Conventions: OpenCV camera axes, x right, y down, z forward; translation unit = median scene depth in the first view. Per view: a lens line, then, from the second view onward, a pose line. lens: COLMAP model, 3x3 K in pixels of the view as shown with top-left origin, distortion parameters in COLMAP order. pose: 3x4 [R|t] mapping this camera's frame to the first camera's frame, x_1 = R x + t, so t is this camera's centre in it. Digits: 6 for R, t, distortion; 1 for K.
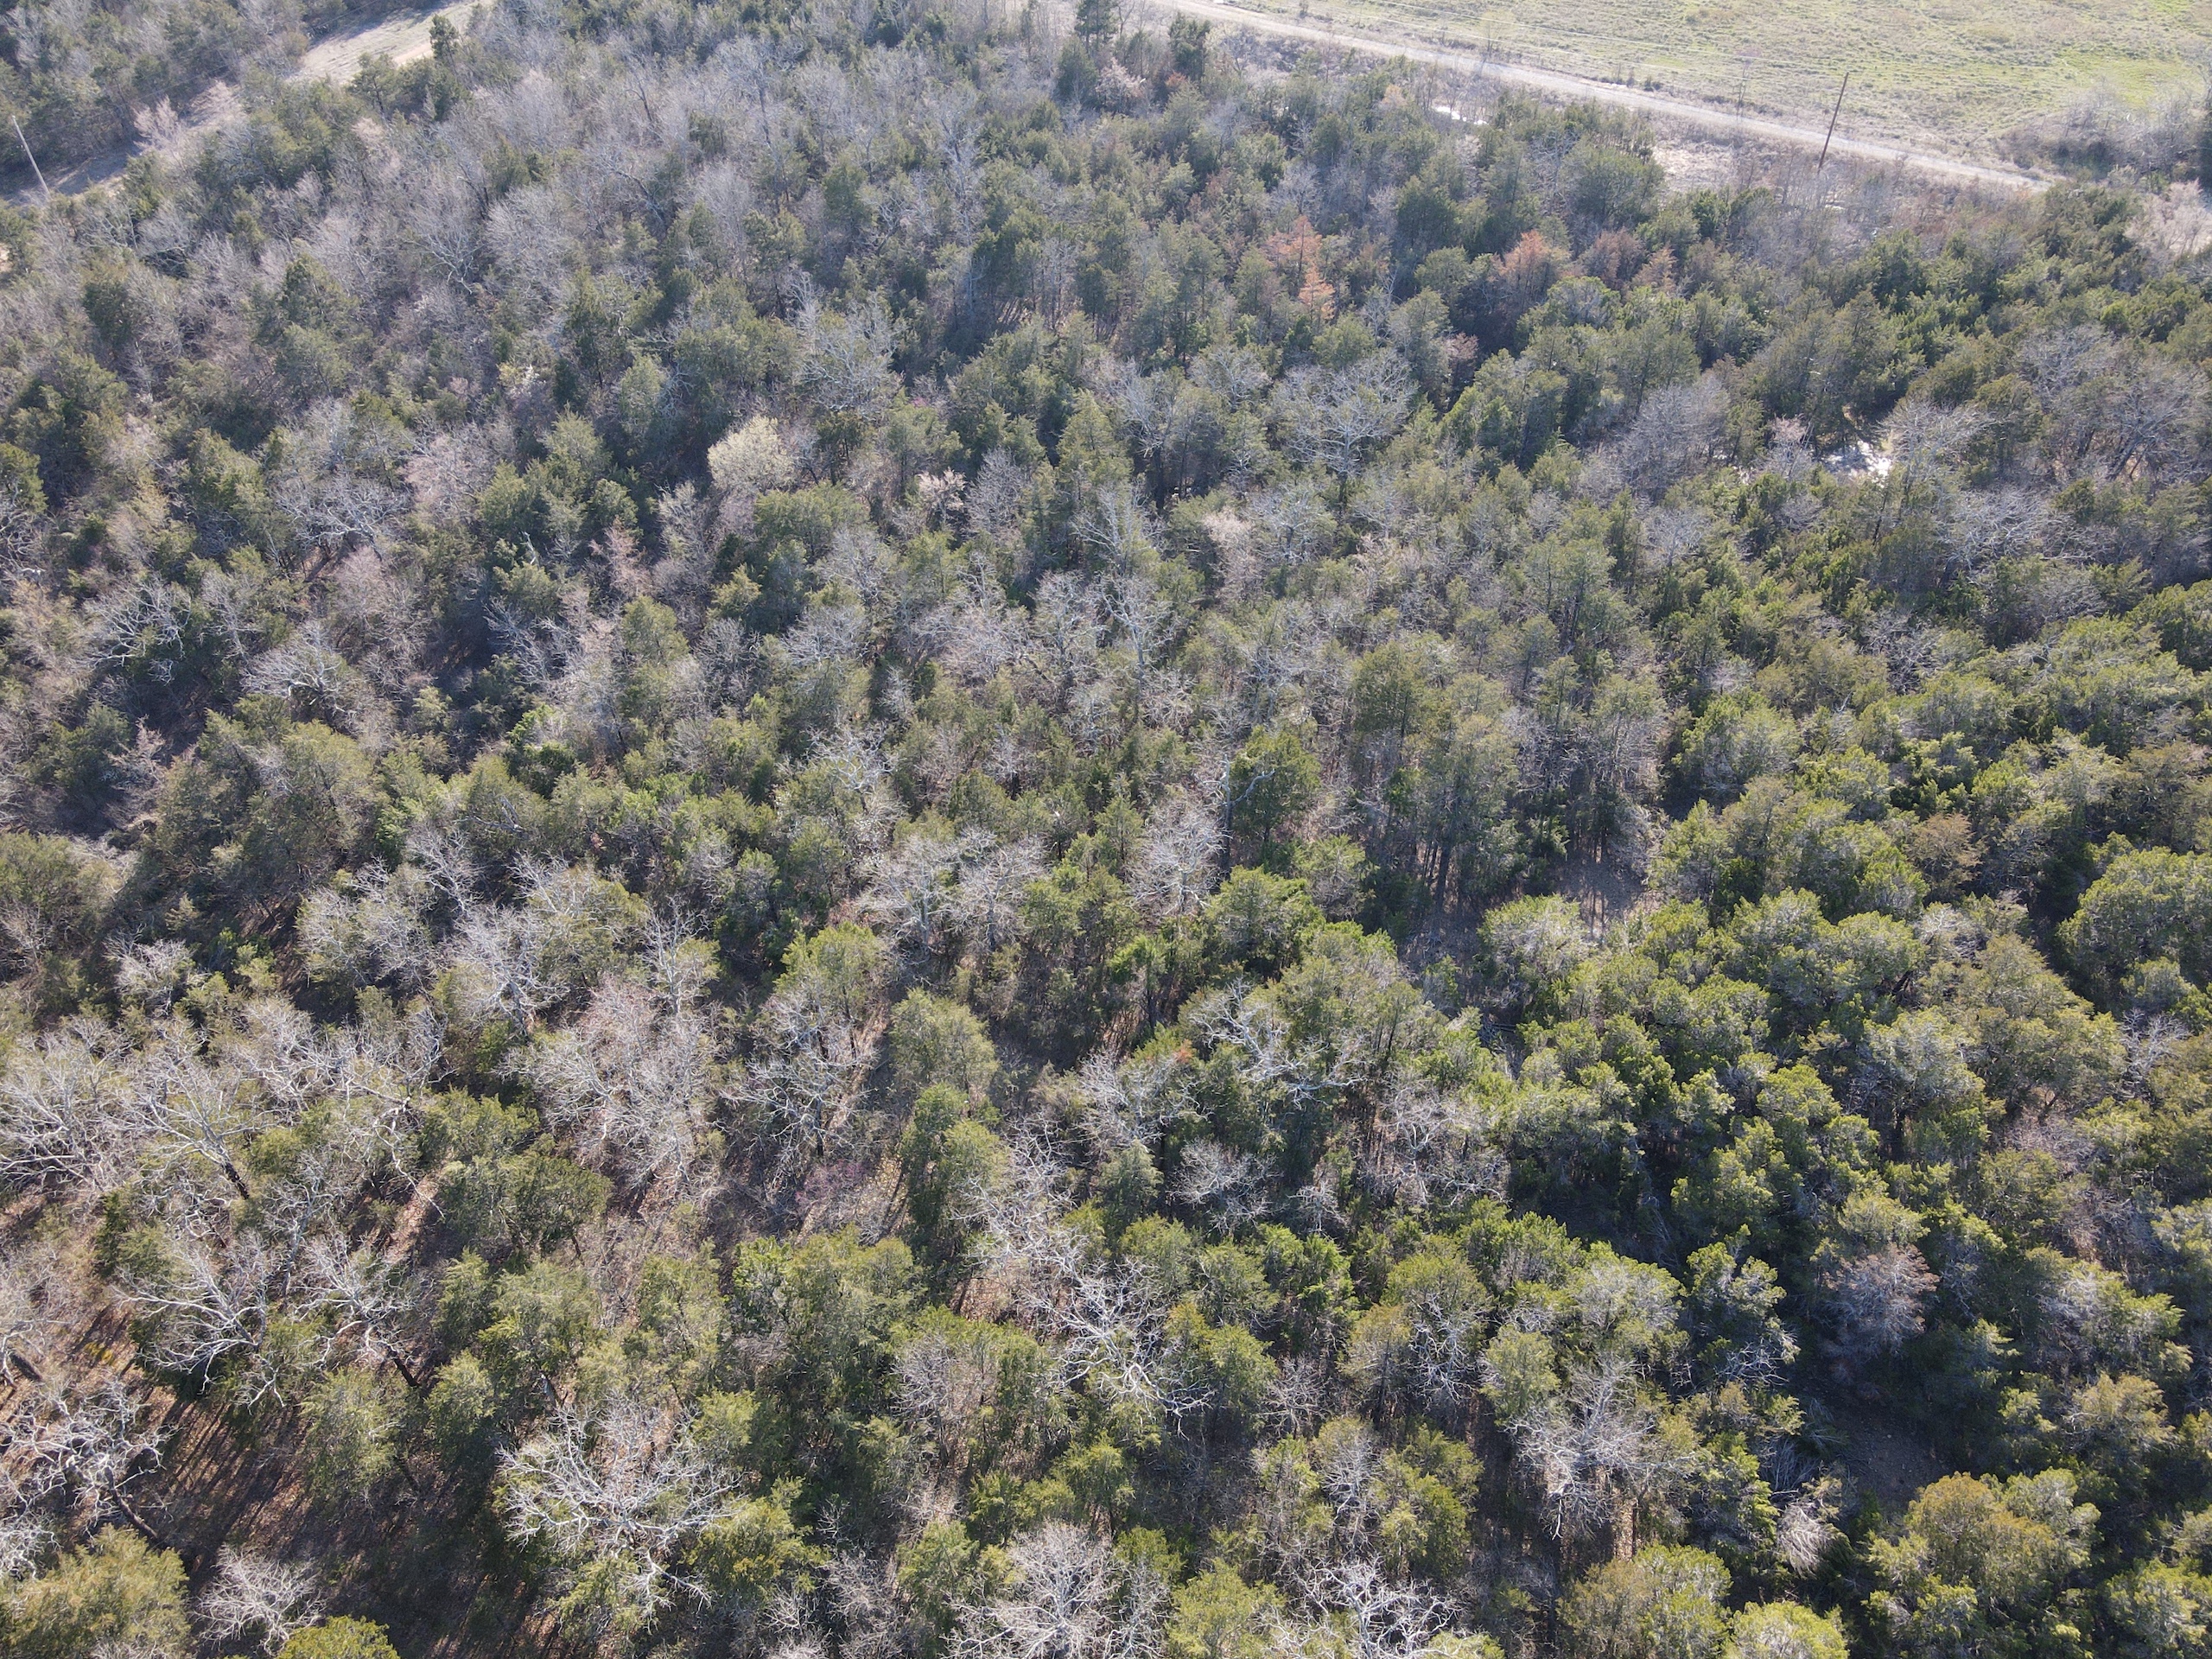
lens RADIAL K [[1631.3, 0, 1104.7], [0, 1631.3, 836.5], [0, 0, 1]] dist [-0.014303, 0.053987]
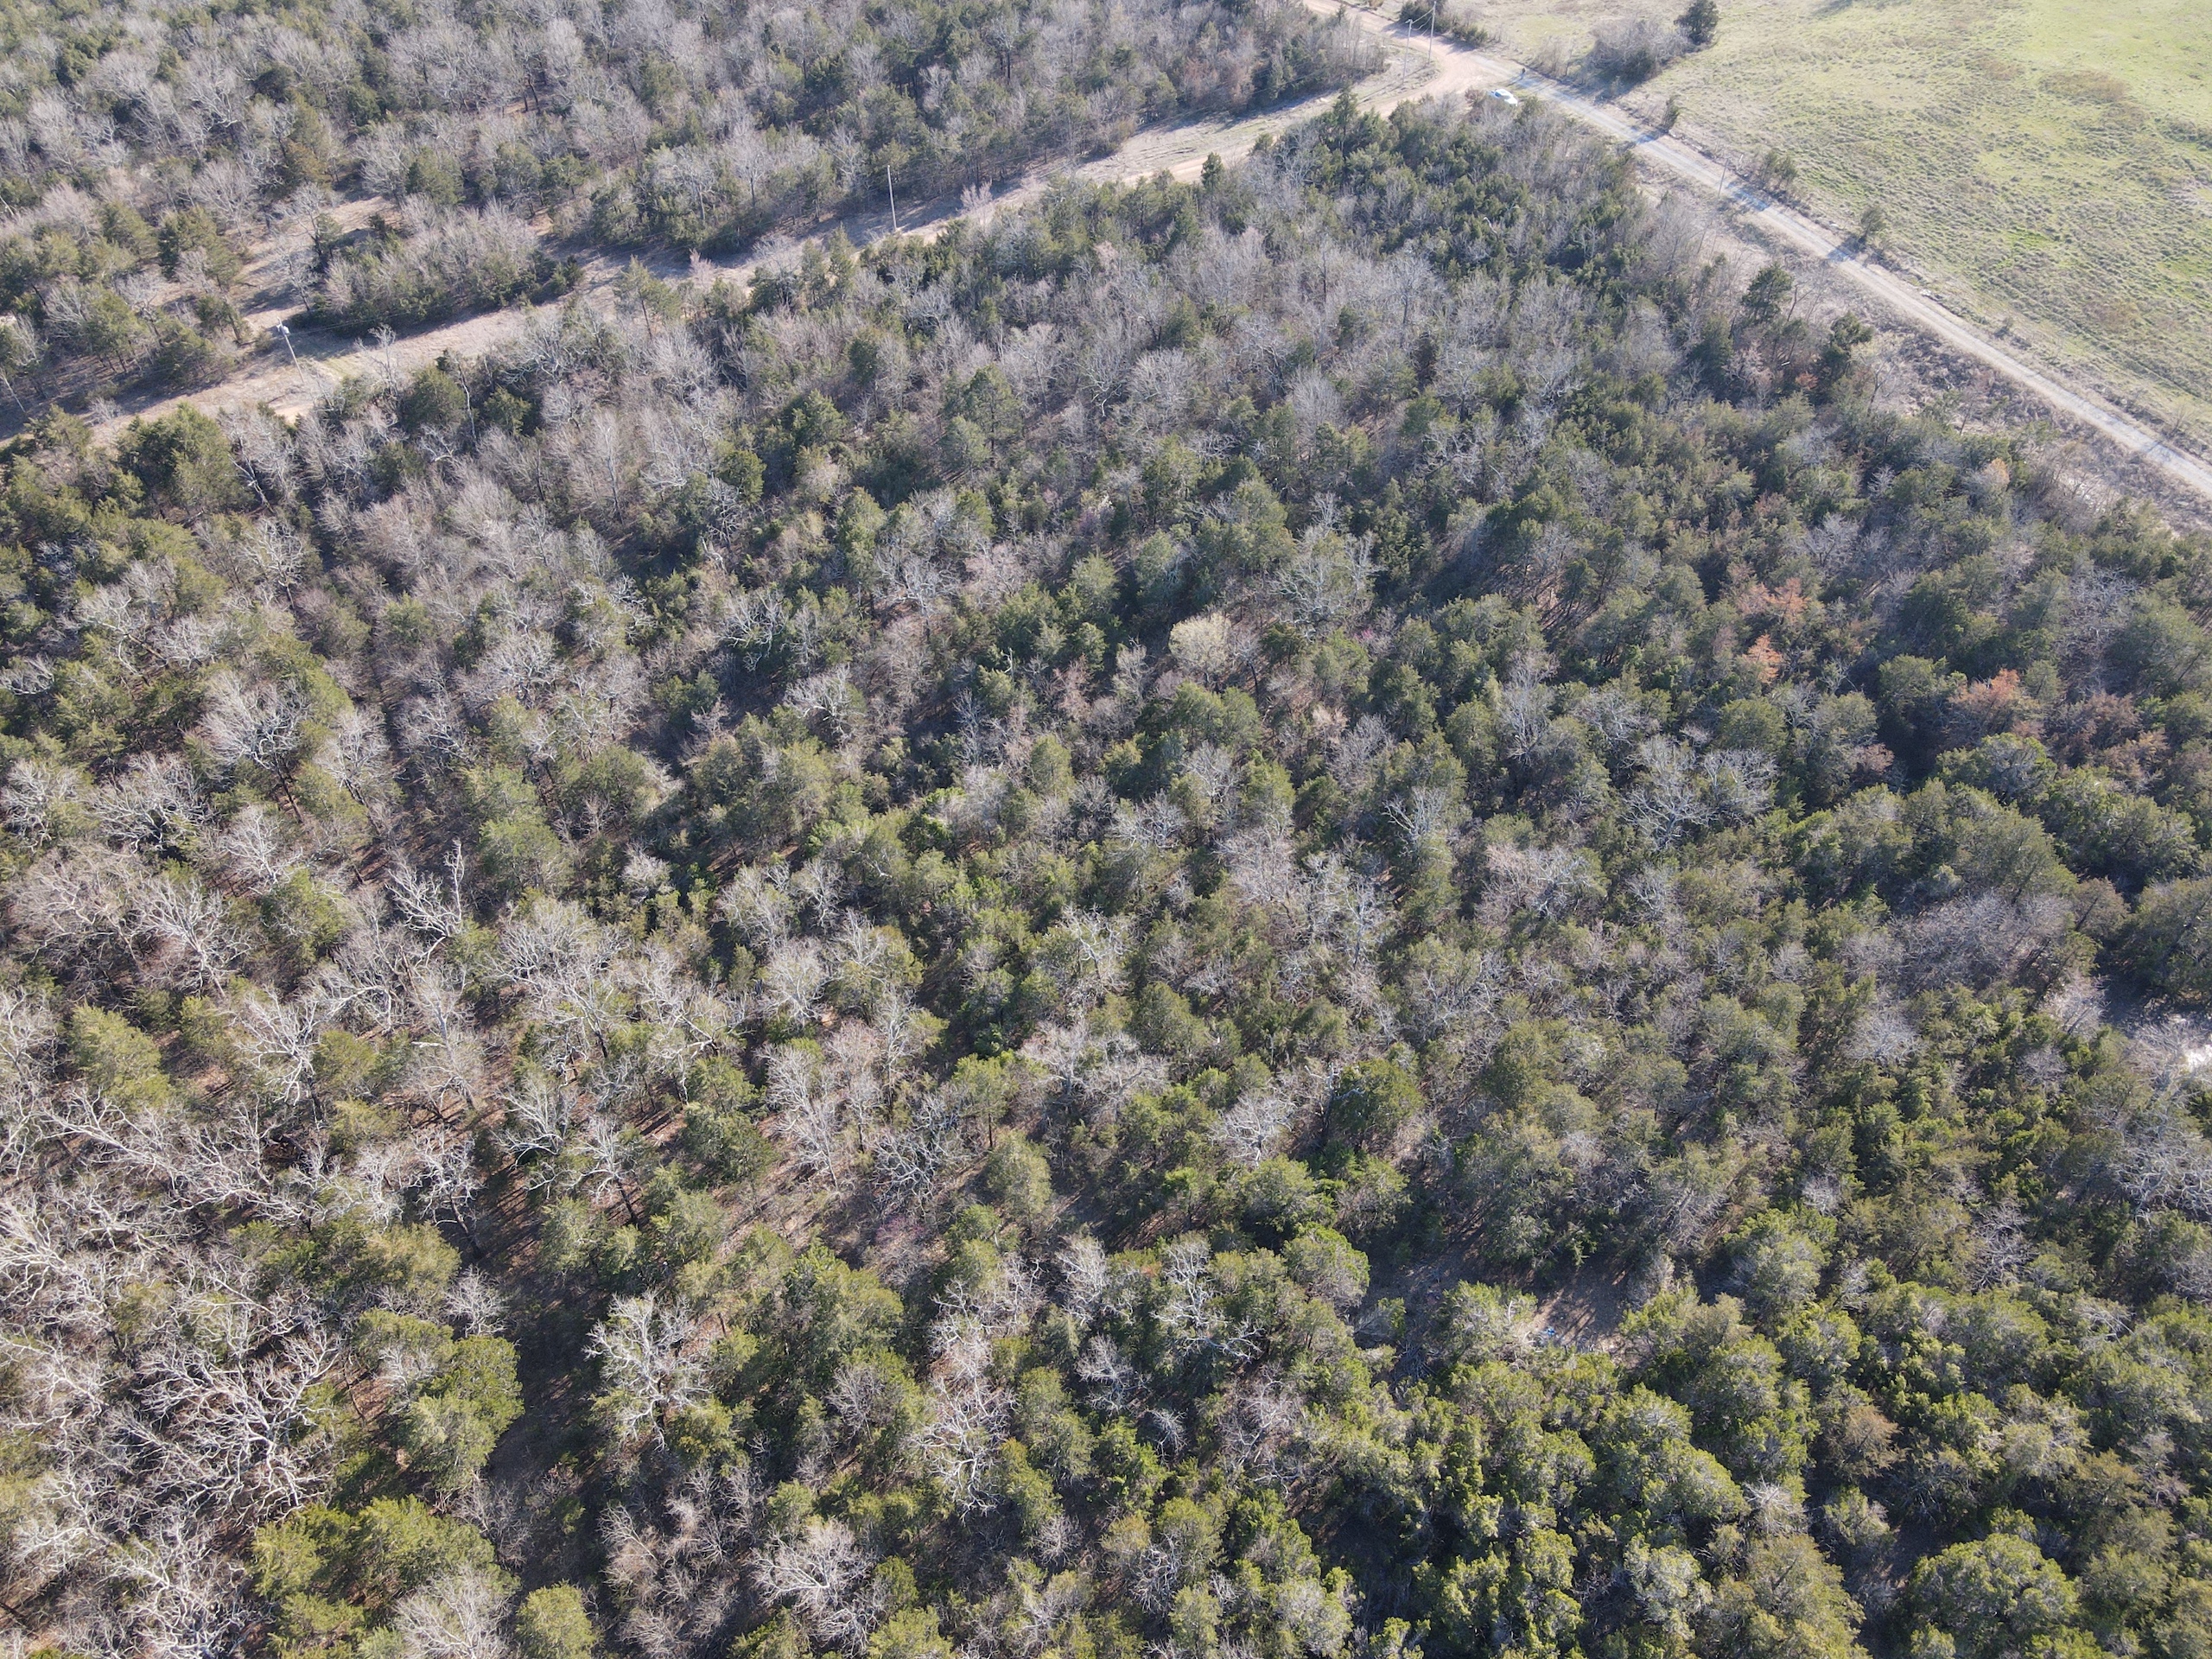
lens RADIAL K [[1631.3, 0, 1104.7], [0, 1631.3, 836.5], [0, 0, 1]] dist [-0.014303, 0.053987]
pose [[0.841252, 0.393089, -0.371182, 0.249199], [-0.377089, 0.918606, 0.118182, -0.225982], [0.387426, 0.040548, 0.921009, -0.170653]]
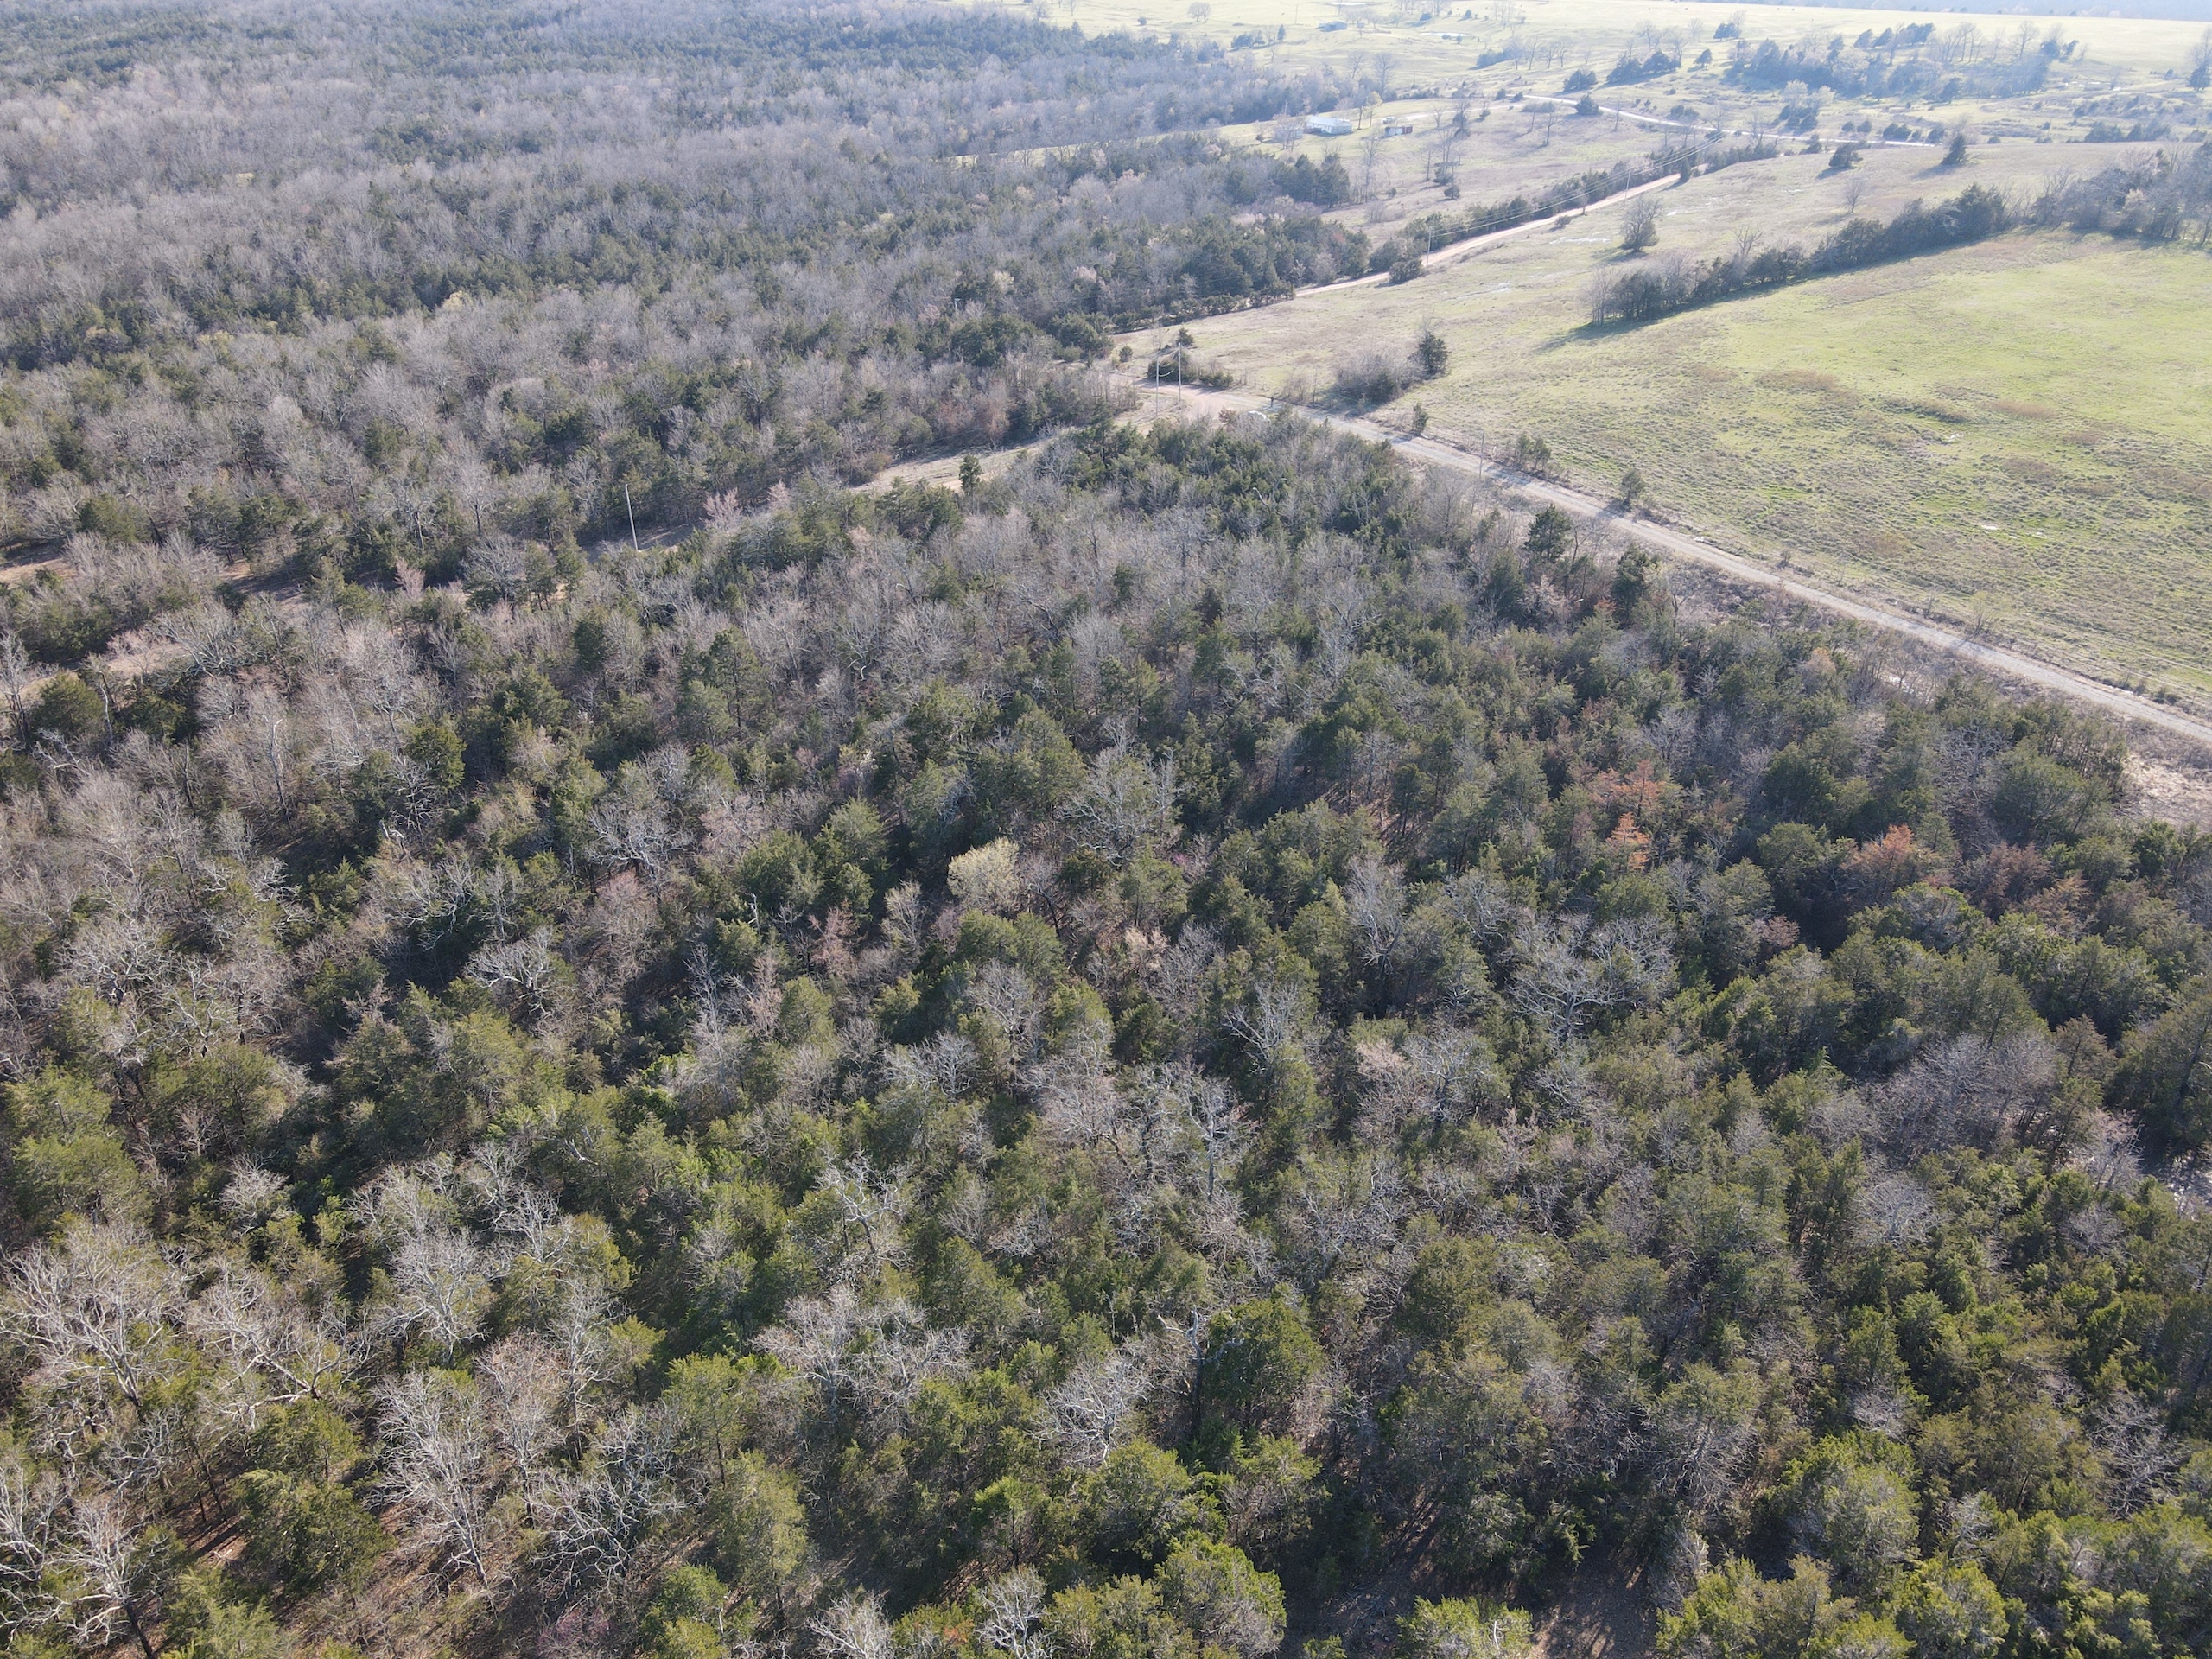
lens RADIAL K [[1624.2, 0, 1103.7], [0, 1624.2, 841.5], [0, 0, 1]] dist [-0.001325, 0.026603]
pose [[0.907304, 0.212262, -0.362967, 0.231248], [-0.294454, 0.936970, -0.188105, -0.083292], [0.300162, 0.277545, 0.912618, 0.076394]]
